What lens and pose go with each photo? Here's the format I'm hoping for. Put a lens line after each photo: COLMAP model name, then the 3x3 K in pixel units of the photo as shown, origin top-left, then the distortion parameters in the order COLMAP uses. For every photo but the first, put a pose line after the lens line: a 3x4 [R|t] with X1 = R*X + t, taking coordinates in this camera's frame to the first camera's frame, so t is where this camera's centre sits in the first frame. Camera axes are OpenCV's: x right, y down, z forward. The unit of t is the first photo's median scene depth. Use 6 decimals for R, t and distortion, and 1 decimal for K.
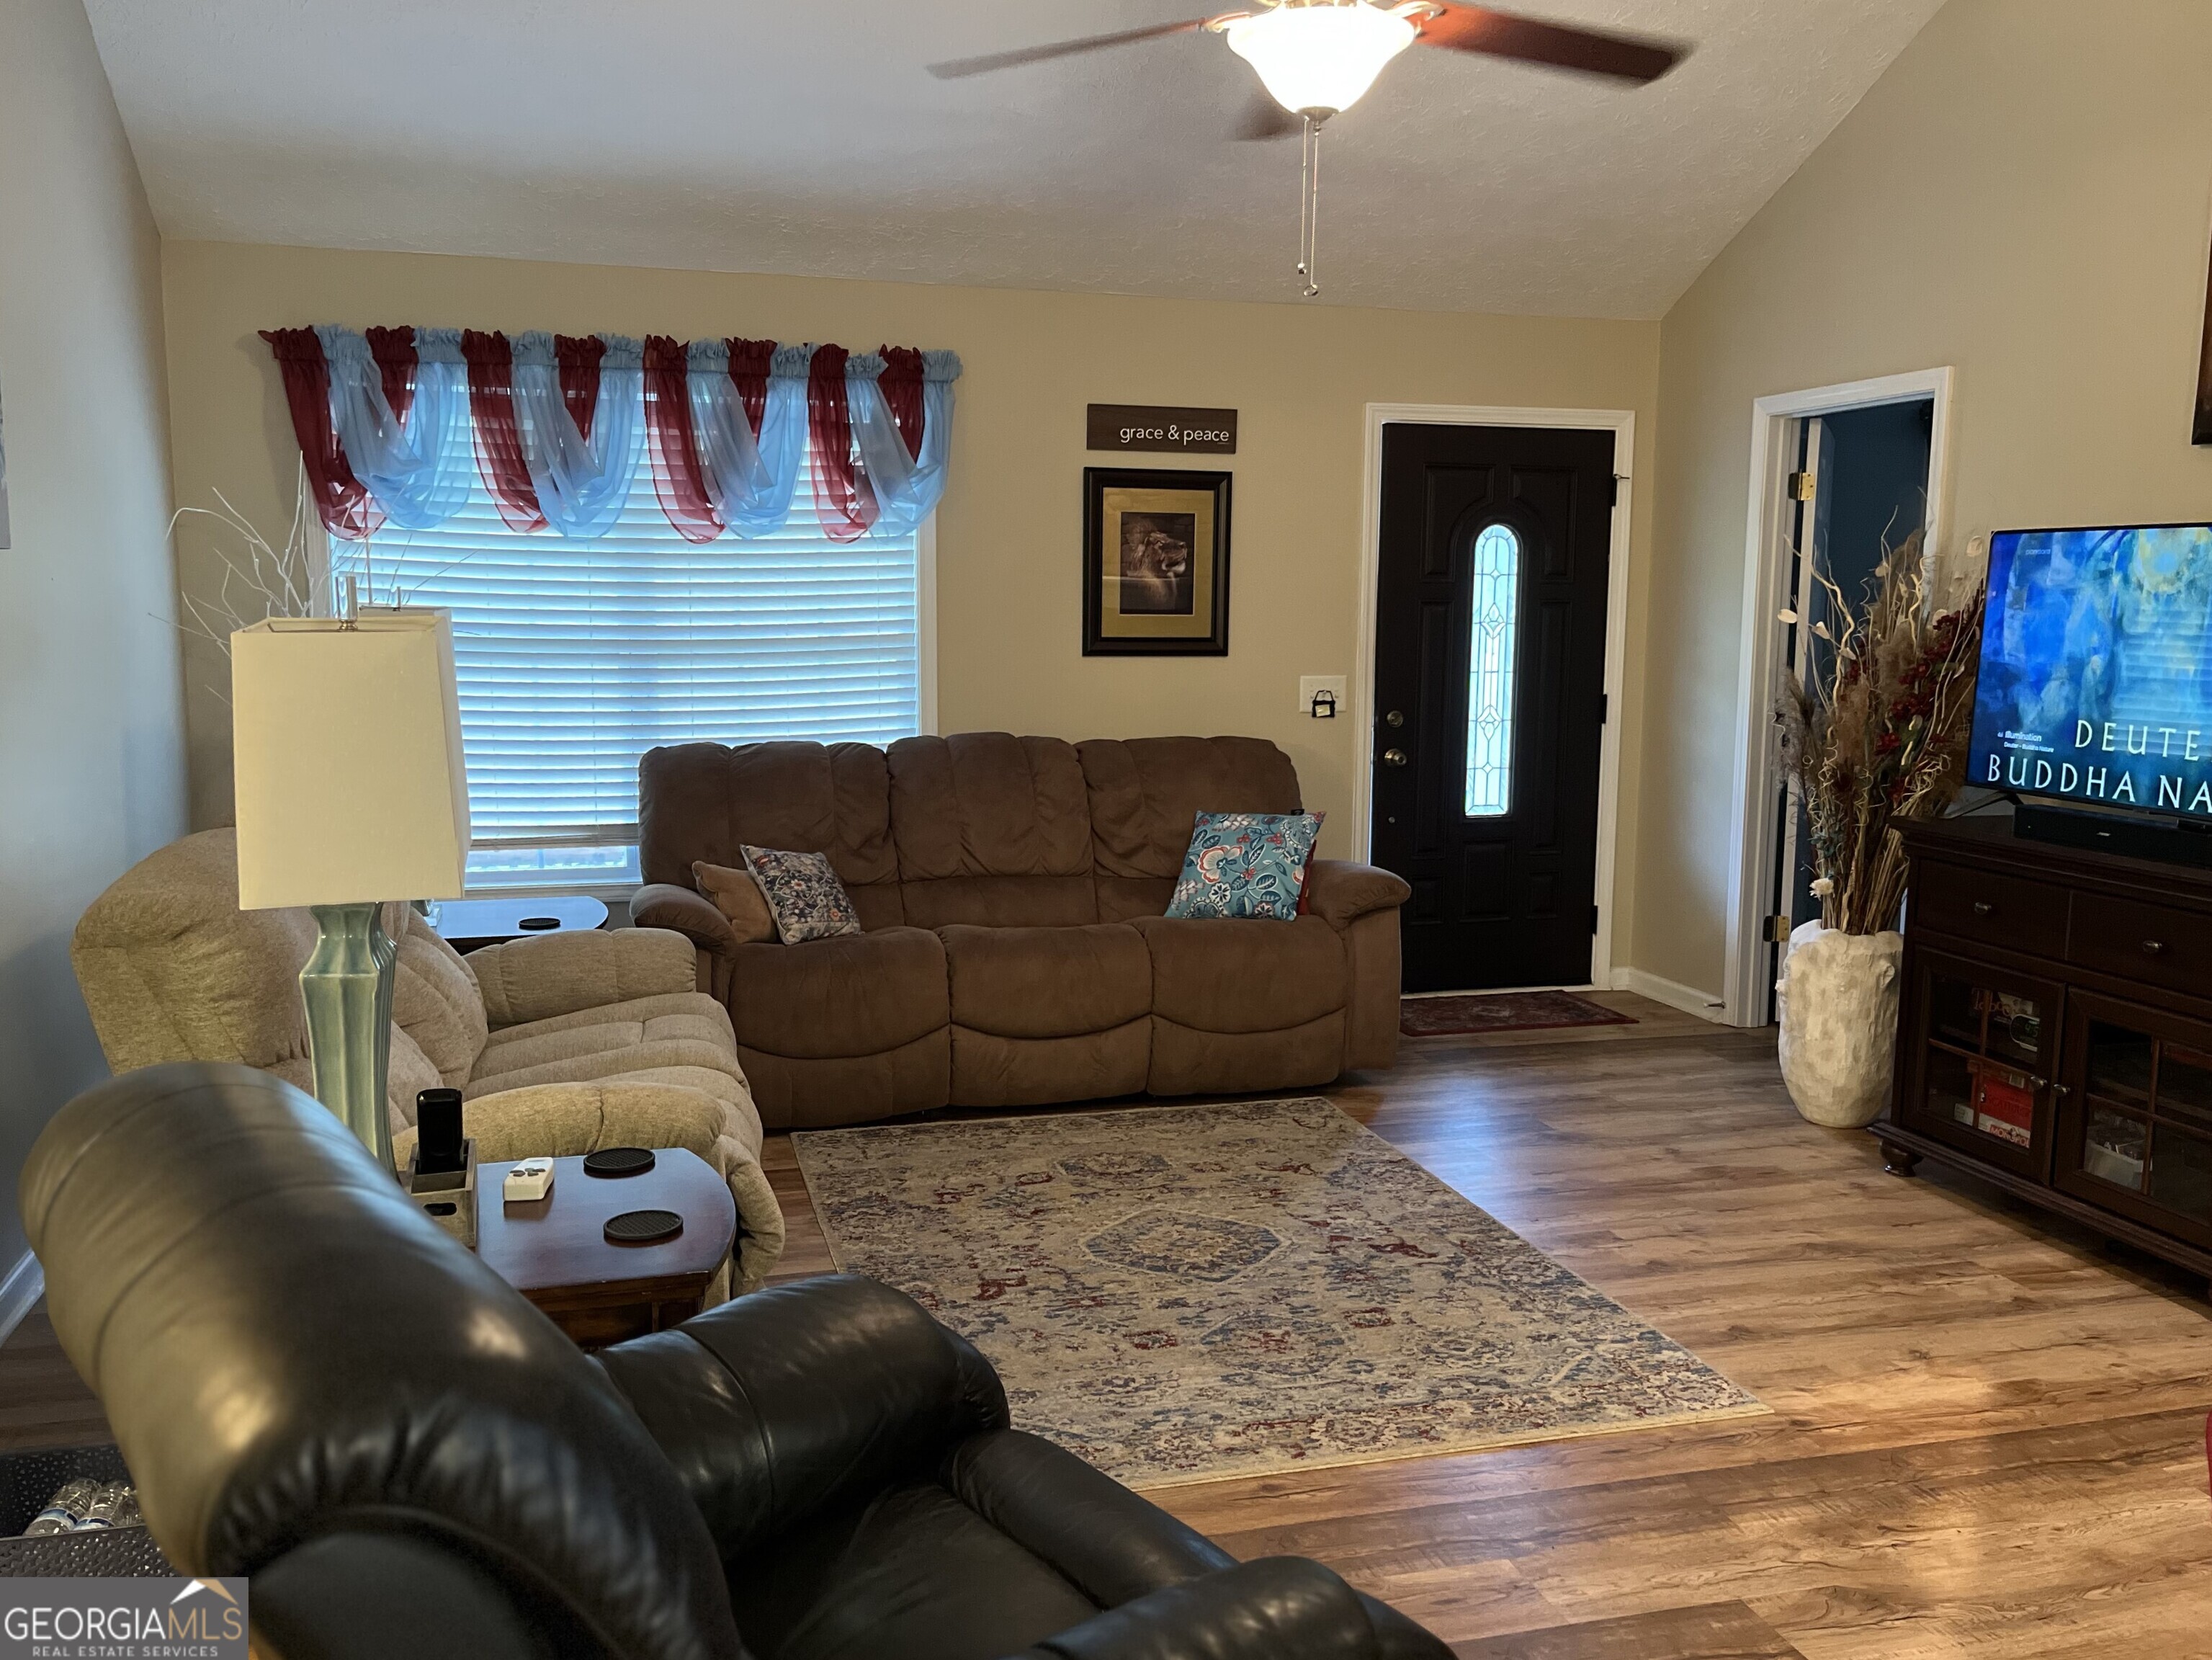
lens RADIAL K [[1720.3, 0, 1101.9], [0, 1720.3, 828.5], [0, 0, 1]] dist [0.024274, -0.001997]
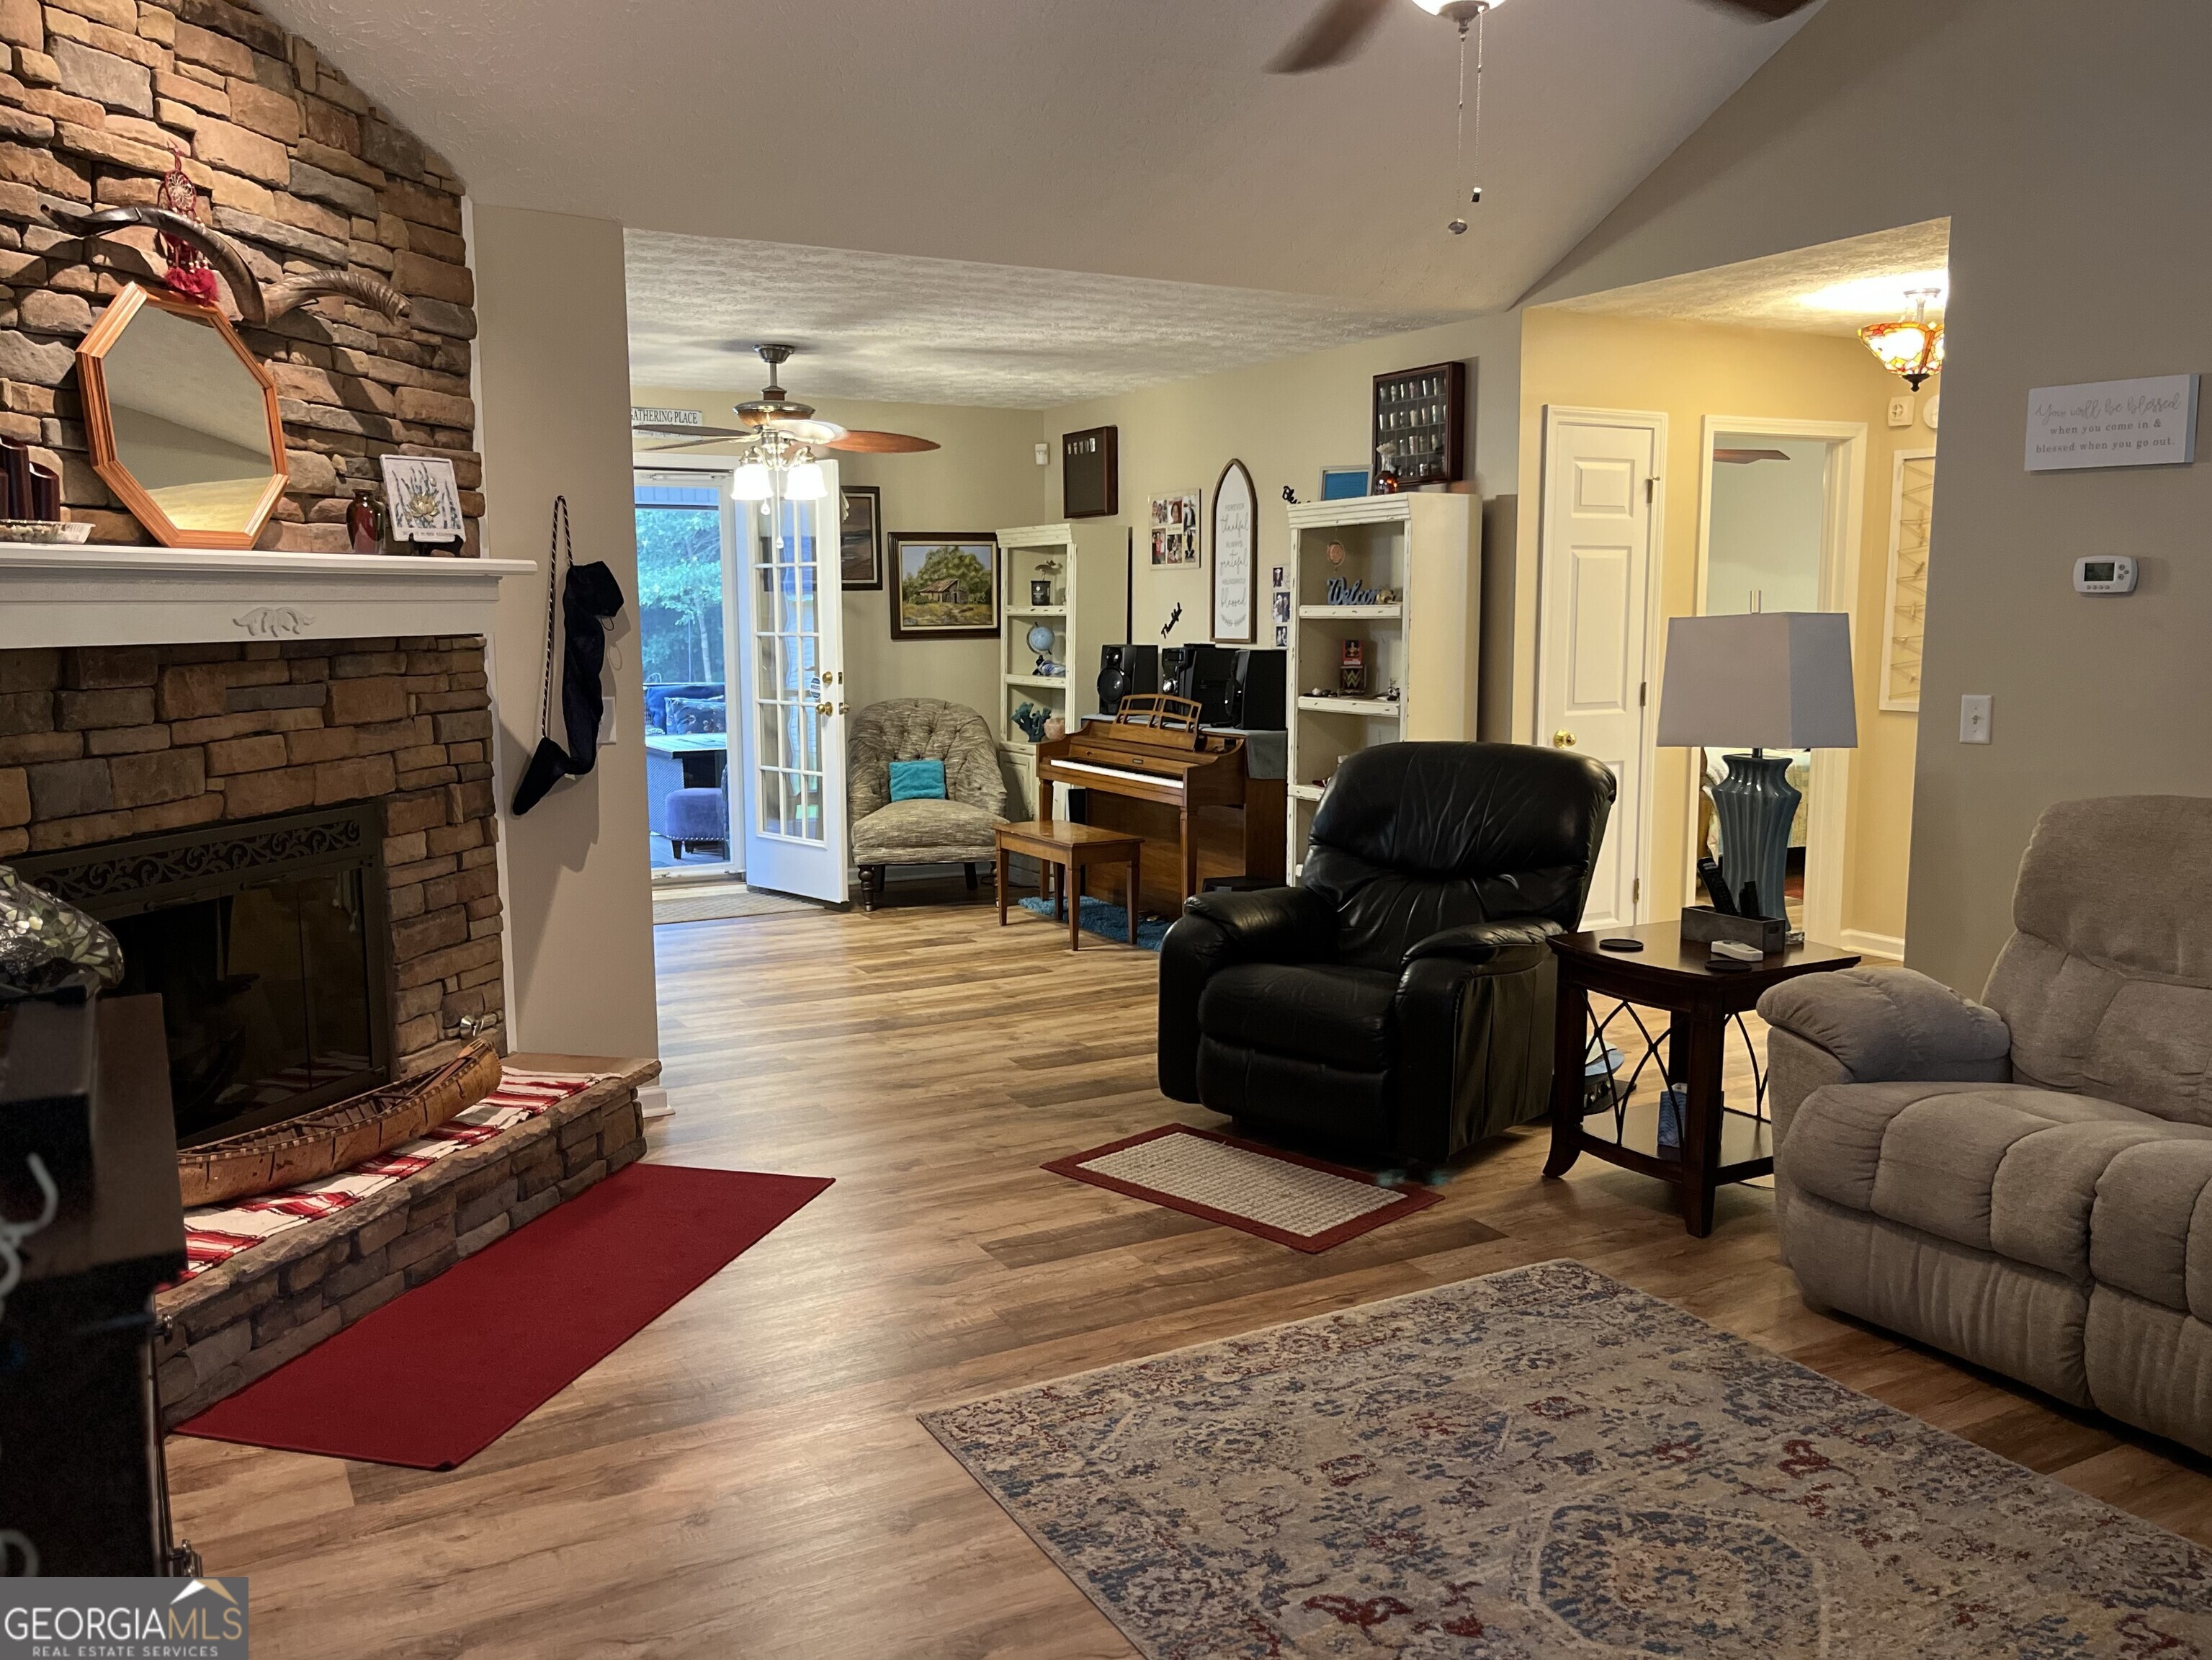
lens RADIAL K [[1720.3, 0, 1103.8], [0, 1720.3, 826.3], [0, 0, 1]] dist [0.024274, -0.001997]
pose [[-0.971039, 0.025031, -0.237605, 0.470805], [-0.037877, 0.965791, 0.256541, -0.226755], [0.235898, 0.258111, -0.936873, 1.719963]]
